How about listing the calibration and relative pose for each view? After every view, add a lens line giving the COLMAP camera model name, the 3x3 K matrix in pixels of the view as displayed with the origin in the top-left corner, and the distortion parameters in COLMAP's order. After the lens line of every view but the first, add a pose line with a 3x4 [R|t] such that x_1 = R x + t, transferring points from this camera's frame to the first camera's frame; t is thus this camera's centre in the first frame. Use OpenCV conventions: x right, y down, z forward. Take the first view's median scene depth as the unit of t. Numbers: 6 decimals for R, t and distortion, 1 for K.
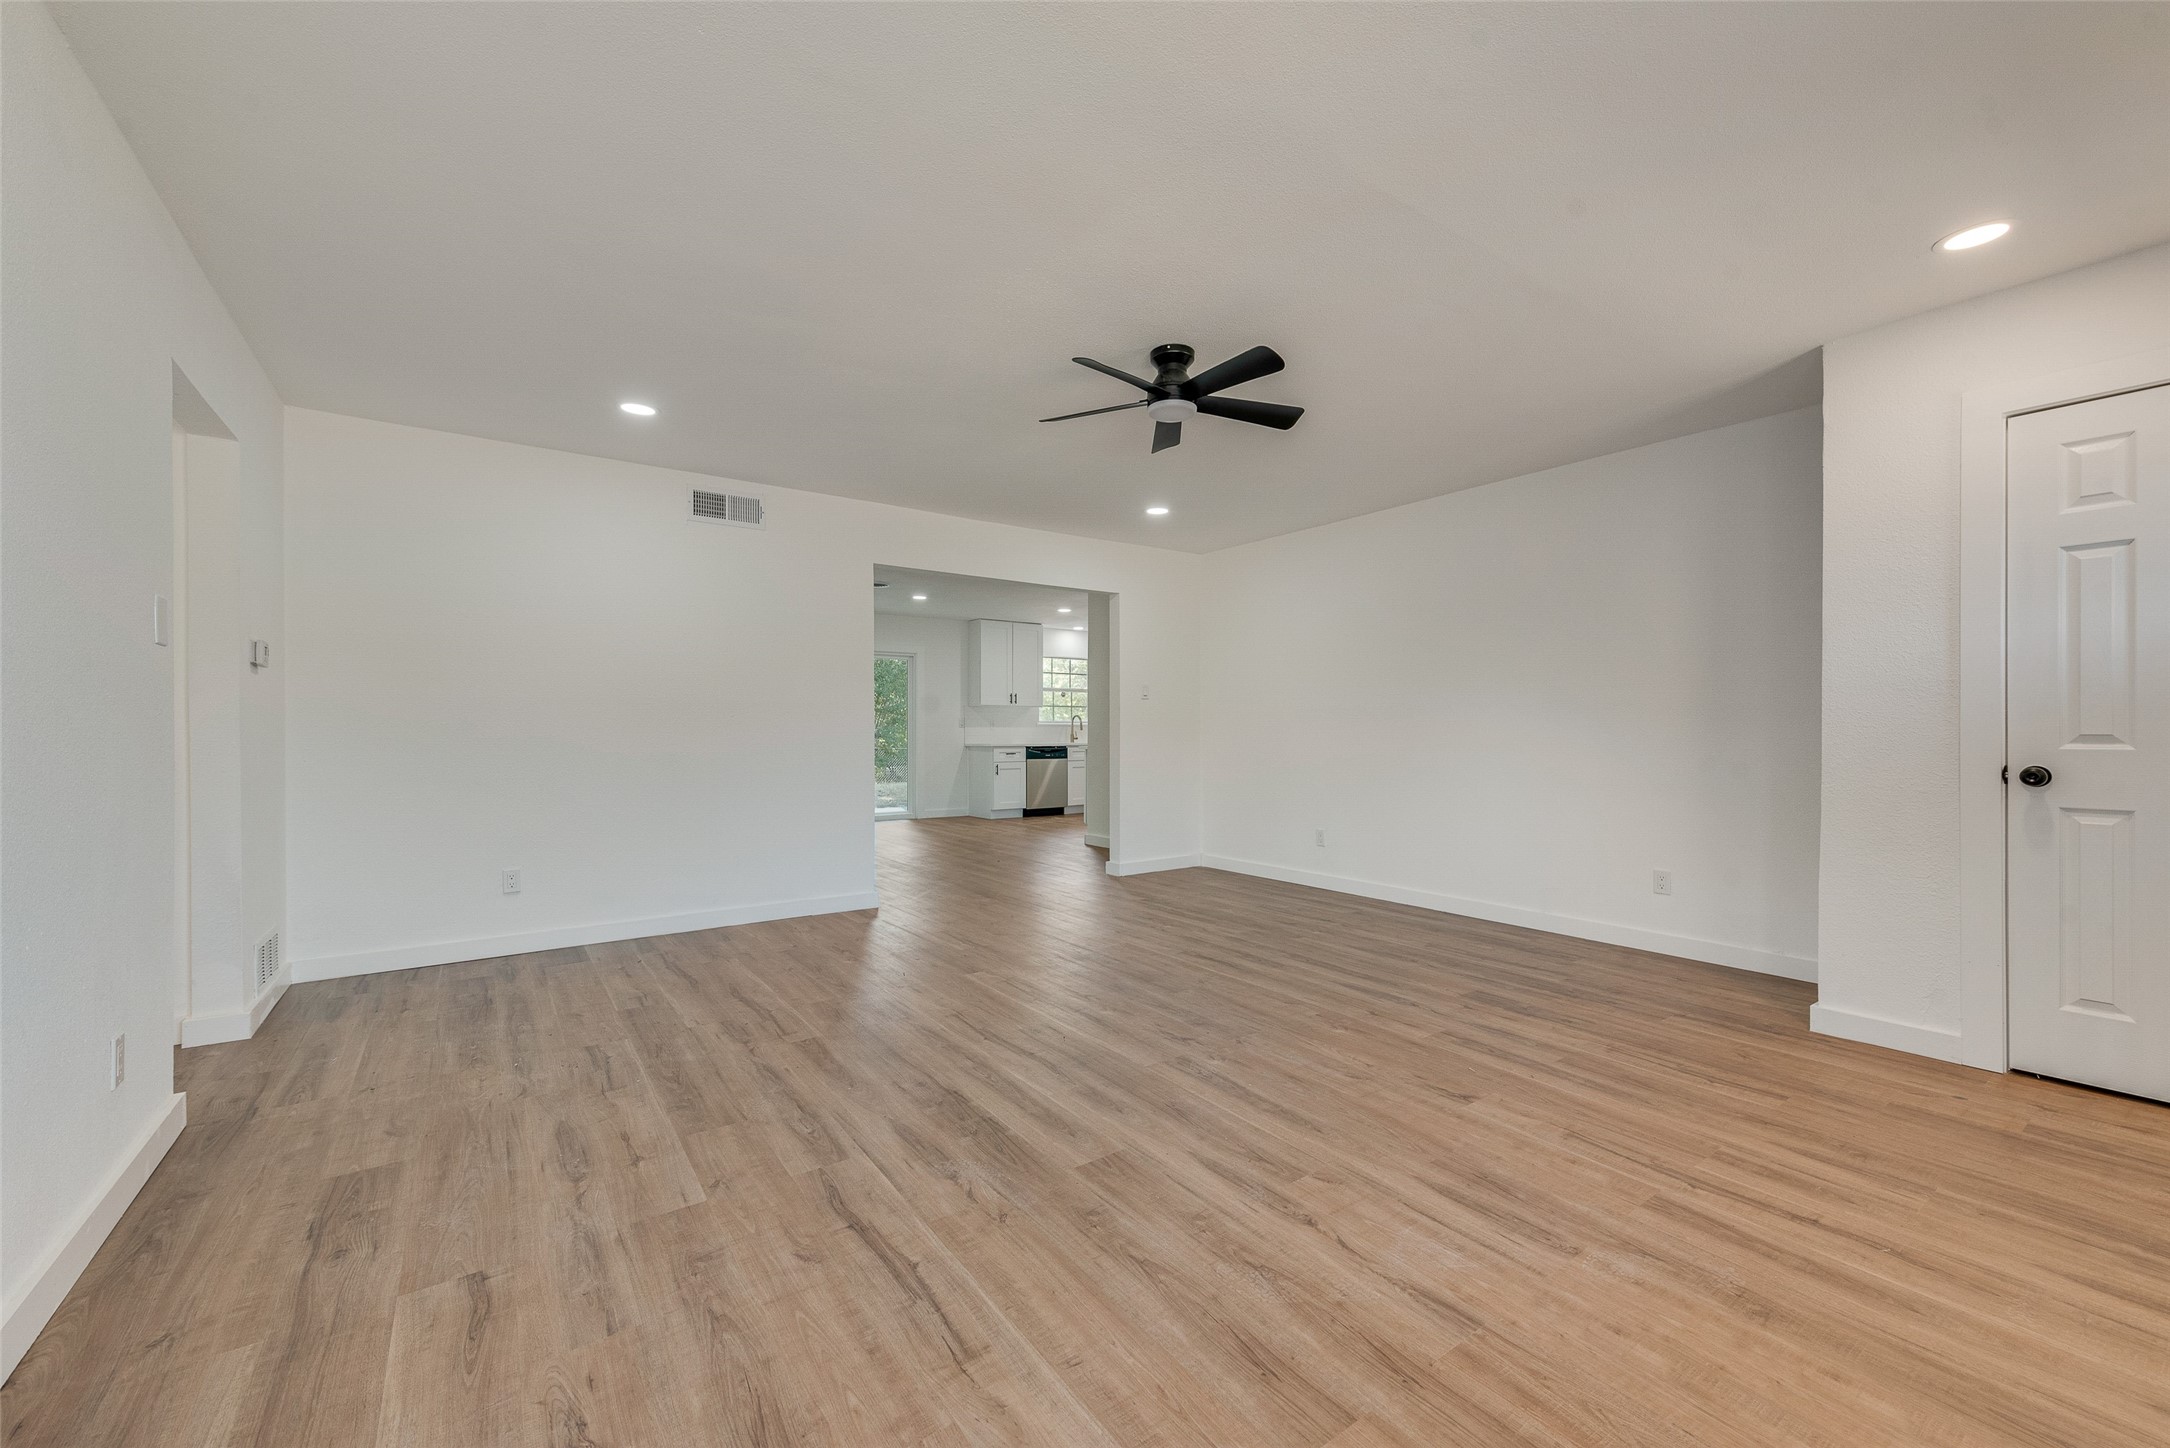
lens RADIAL K [[857.4, 0, 1075.4], [0, 857.4, 737.1], [0, 0, 1]] dist [0.015388, -0.004745]
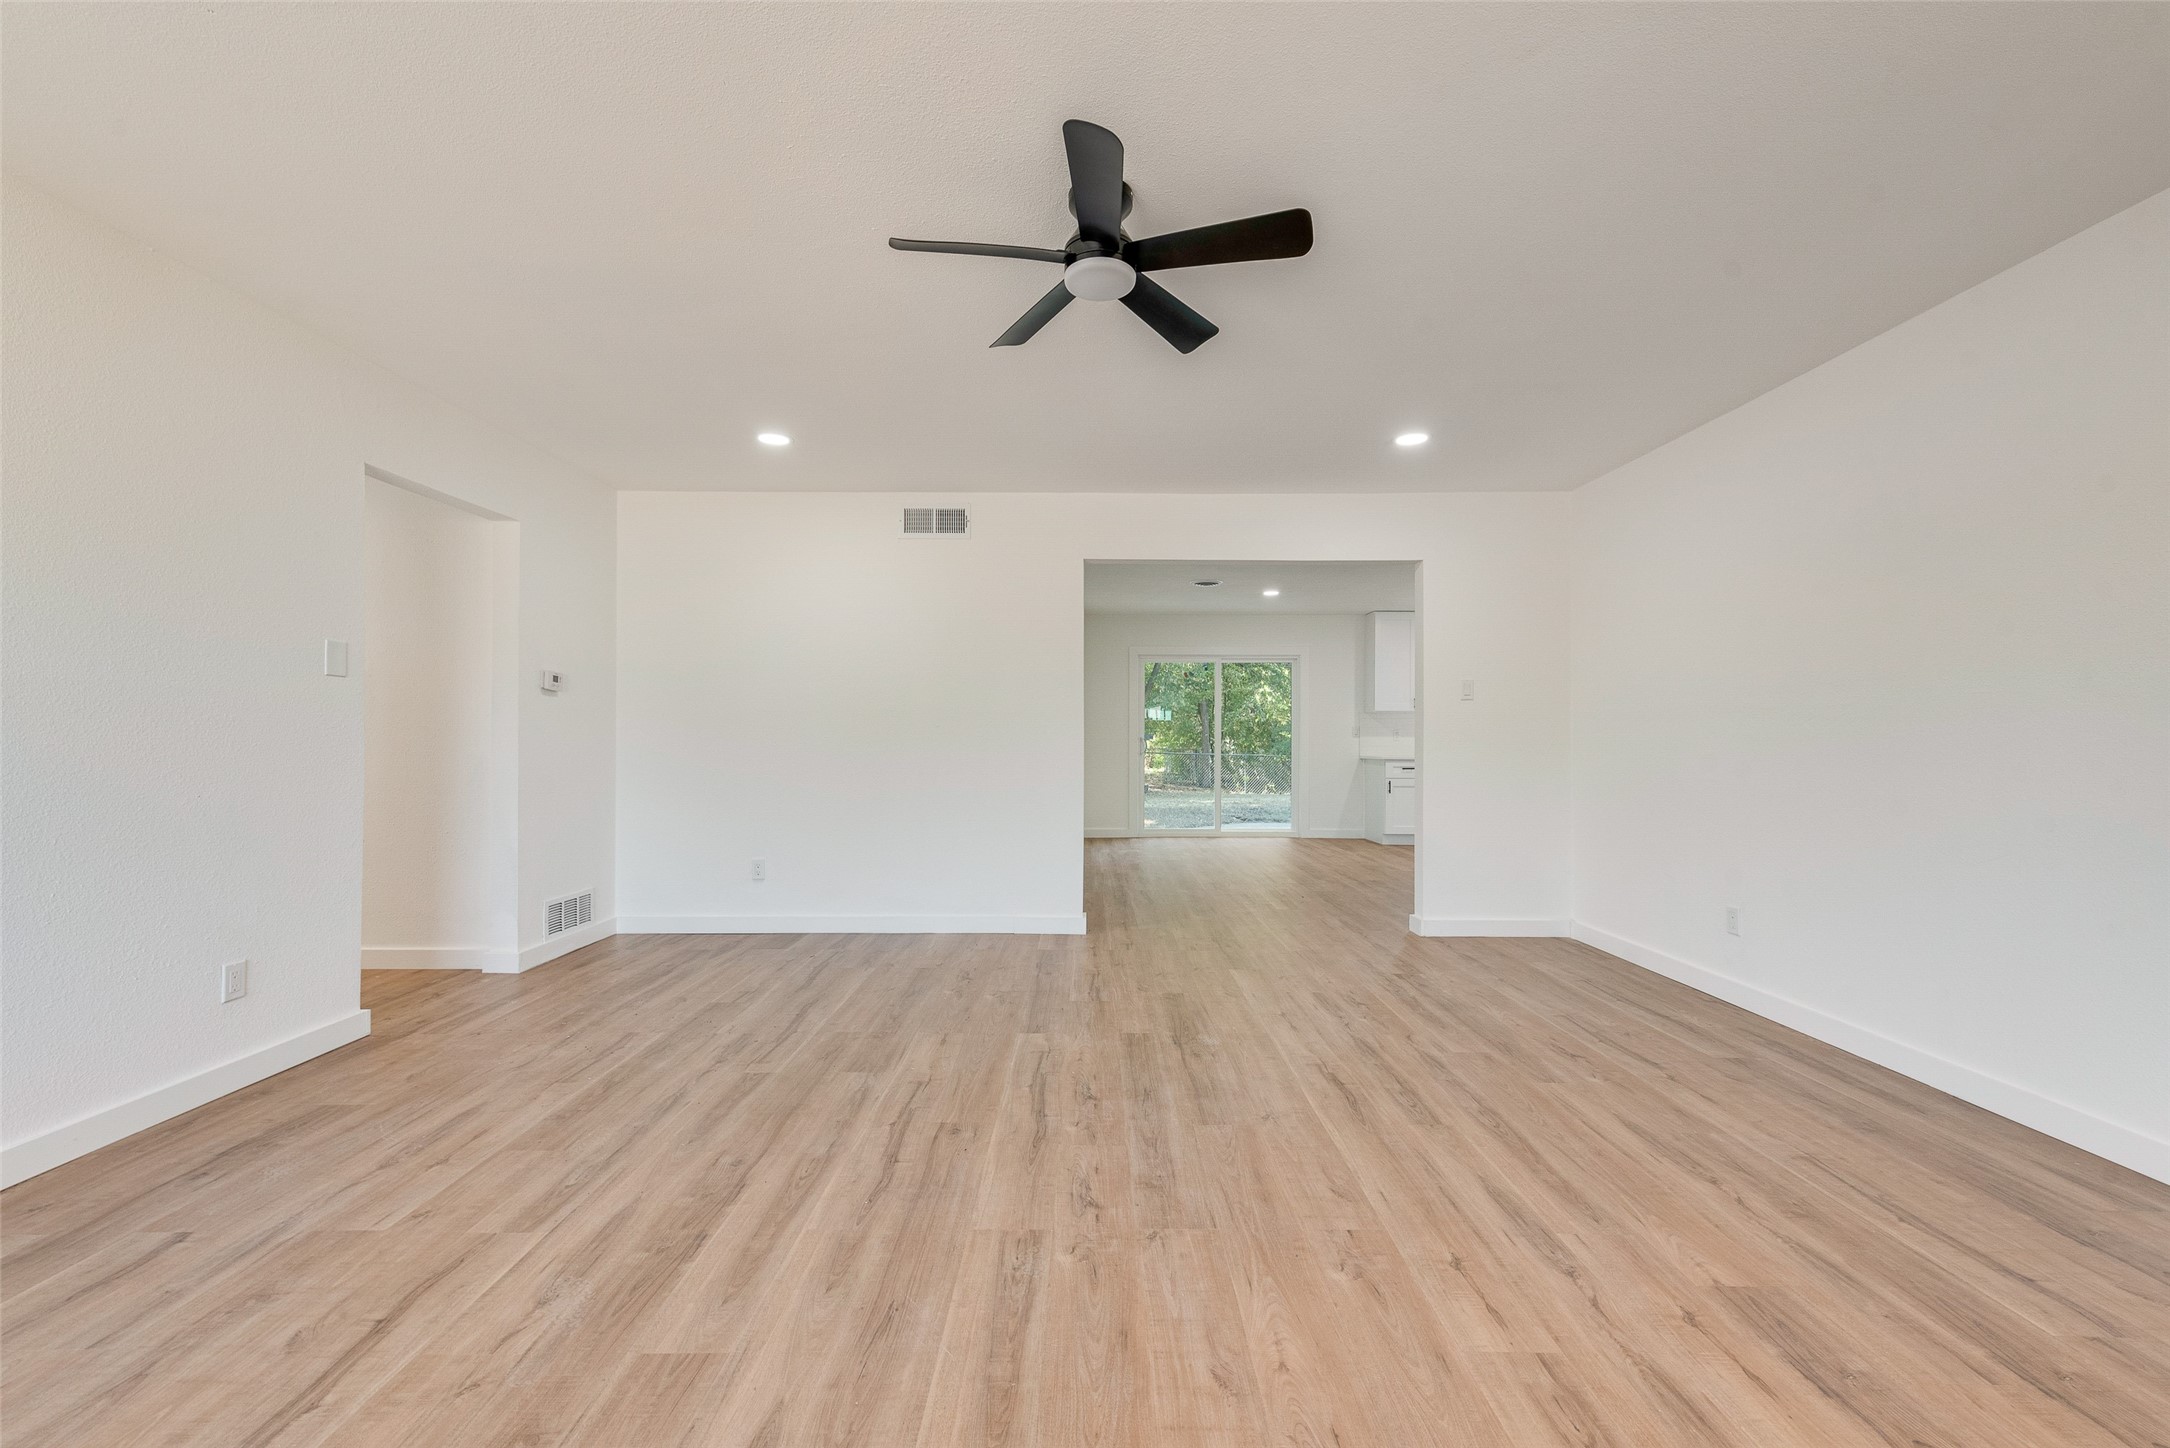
lens RADIAL K [[857.4, 0, 1036.9], [0, 857.4, 730.8], [0, 0, 1]] dist [0.015388, -0.004745]
pose [[0.811739, -0.002377, -0.584015, 0.477909], [-0.008032, 0.999852, -0.015234, -0.006612], [0.583965, 0.017057, 0.811600, 0.416267]]
